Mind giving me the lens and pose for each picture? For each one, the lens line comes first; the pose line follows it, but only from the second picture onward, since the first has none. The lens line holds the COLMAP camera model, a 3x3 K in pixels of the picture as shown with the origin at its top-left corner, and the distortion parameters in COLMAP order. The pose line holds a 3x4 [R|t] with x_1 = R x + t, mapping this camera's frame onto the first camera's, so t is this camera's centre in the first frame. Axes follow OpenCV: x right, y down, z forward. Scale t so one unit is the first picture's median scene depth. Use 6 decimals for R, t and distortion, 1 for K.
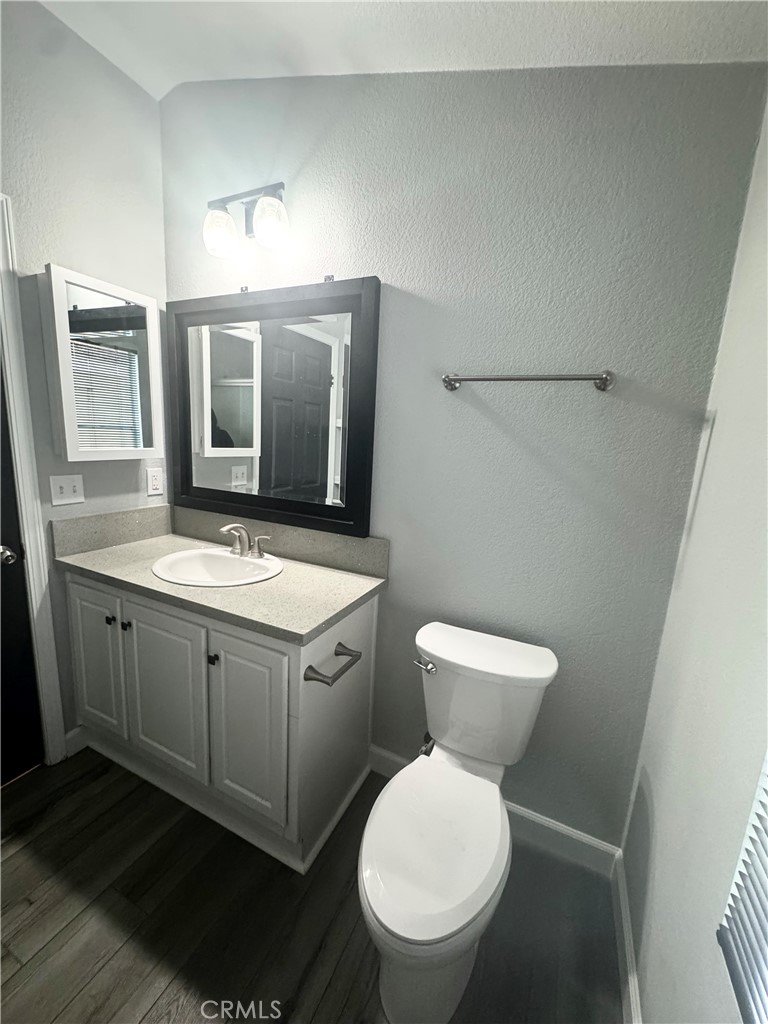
lens RADIAL K [[410.9, 0, 384.0], [0, 410.9, 512.0], [0, 0, 1]] dist [-0.001593, -0.000184]
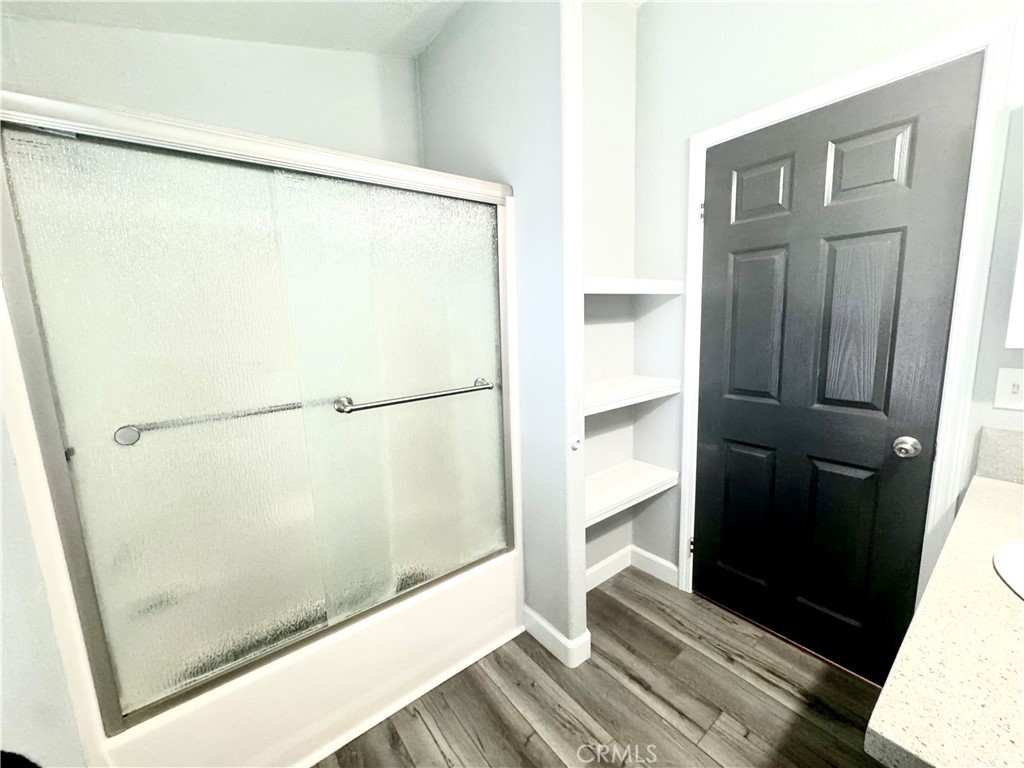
lens RADIAL K [[410.9, 0, 512.0], [0, 410.9, 384.0], [0, 0, 1]] dist [-0.001593, -0.000184]
pose [[-0.461111, 0.103282, -0.881311, 0.277411], [-0.150159, 0.969796, 0.192217, -0.078950], [0.874545, 0.220970, -0.431675, 0.641036]]
